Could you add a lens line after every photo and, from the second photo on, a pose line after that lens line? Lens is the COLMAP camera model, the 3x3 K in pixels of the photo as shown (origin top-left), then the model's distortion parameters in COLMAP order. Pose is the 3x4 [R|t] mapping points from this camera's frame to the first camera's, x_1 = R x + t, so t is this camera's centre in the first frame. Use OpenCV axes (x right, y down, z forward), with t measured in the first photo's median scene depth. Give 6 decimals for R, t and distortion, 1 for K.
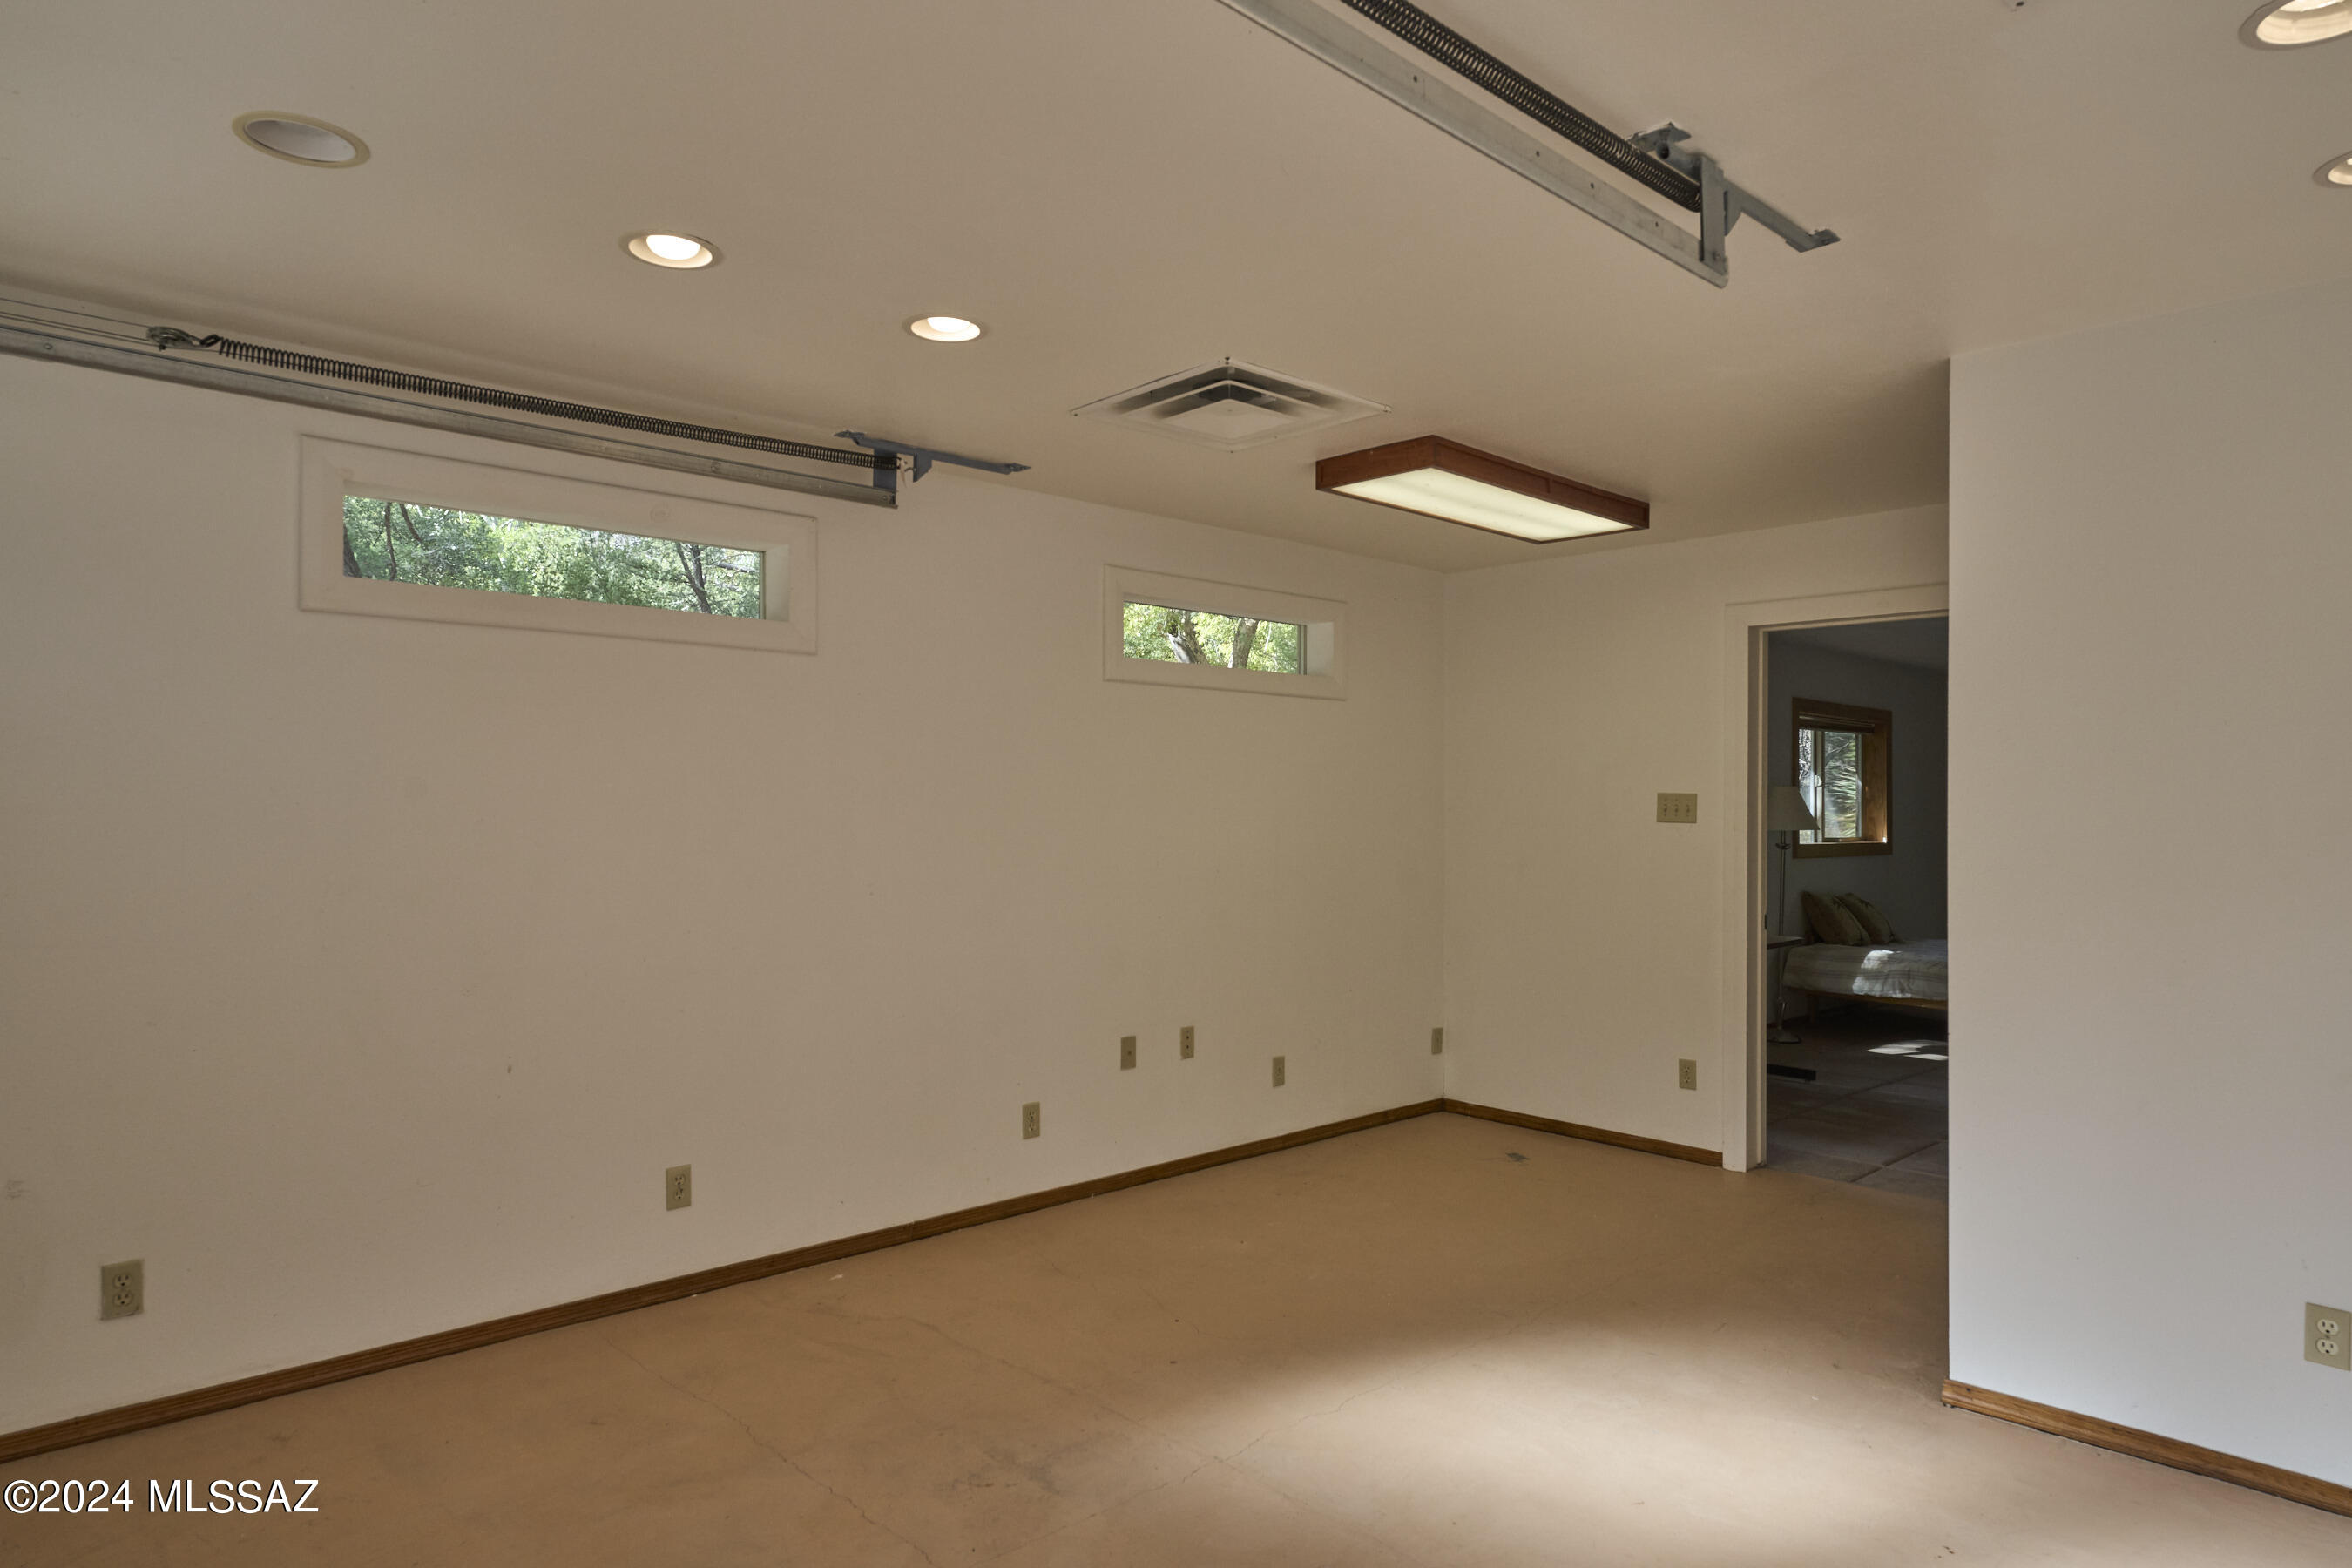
lens RADIAL K [[1363.9, 0, 1190.0], [0, 1363.9, 800.1], [0, 0, 1]] dist [0.018038, 0.001905]
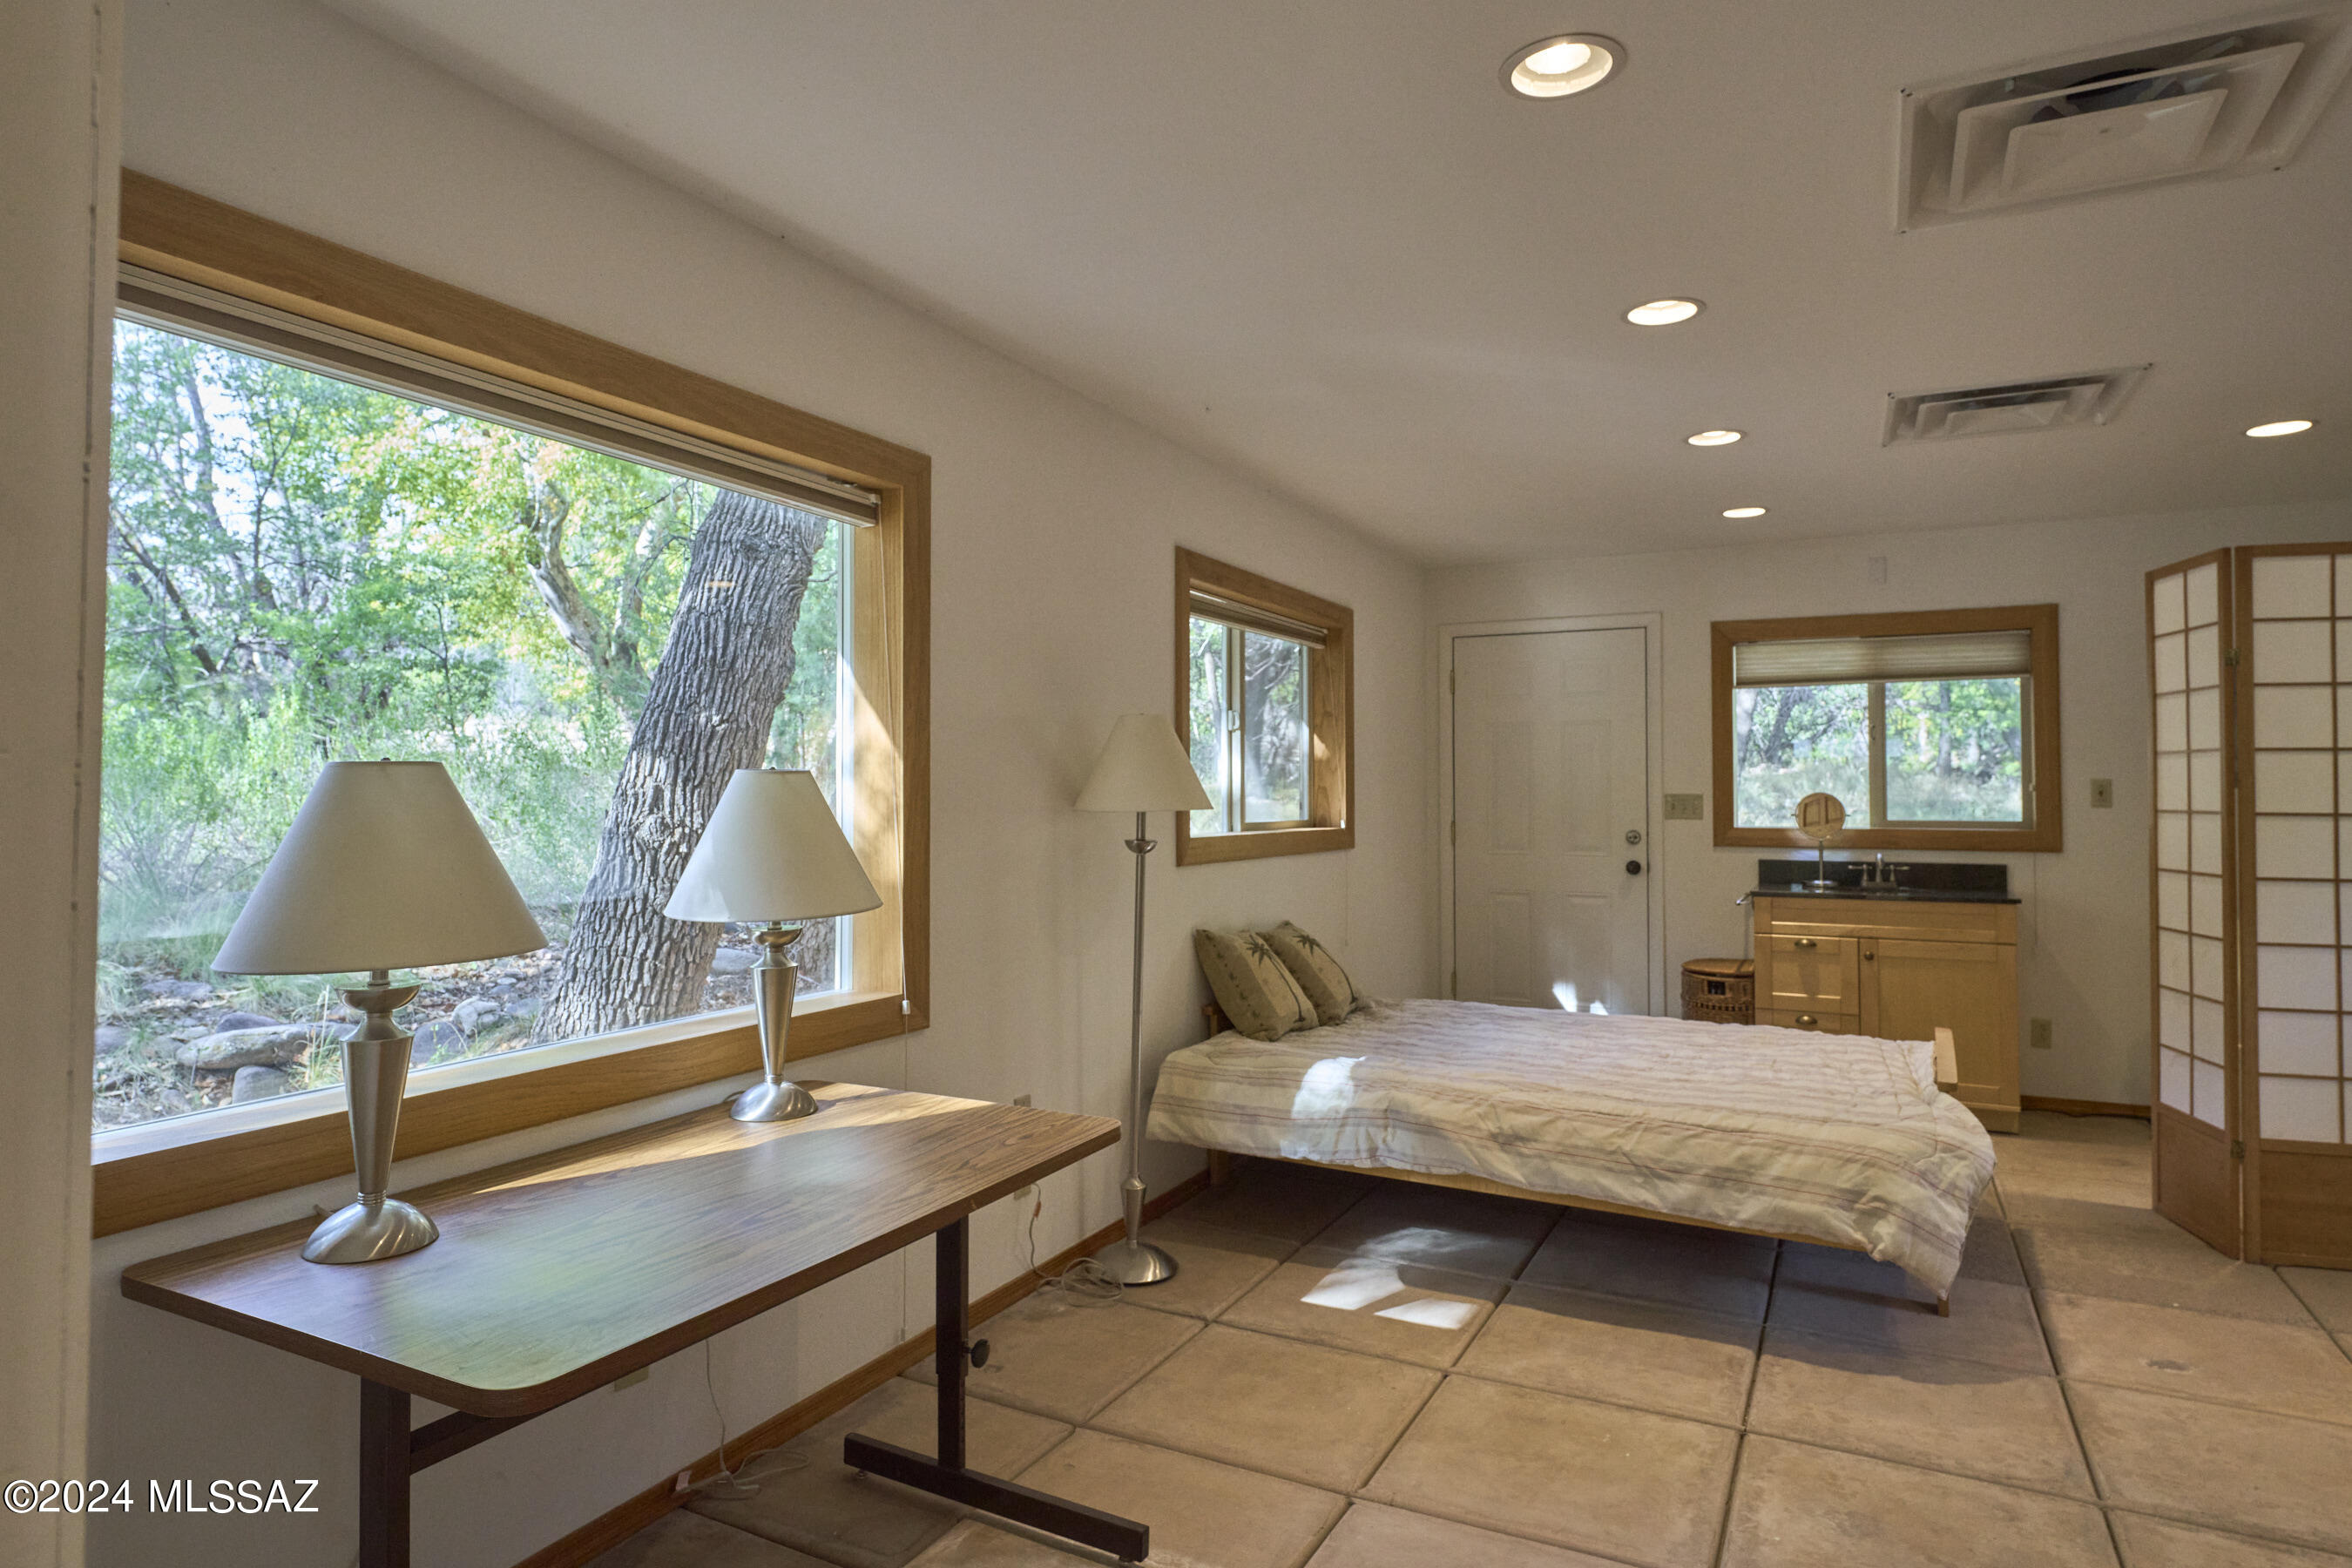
lens RADIAL K [[1317.6, 0, 1173.7], [0, 1317.6, 782.7], [0, 0, 1]] dist [0.002203, 0.000217]
pose [[0.944785, -0.007878, 0.327597, 0.276553], [0.006996, 0.999968, 0.003871, 0.010179], [-0.327617, -0.001365, 0.944810, 0.534789]]
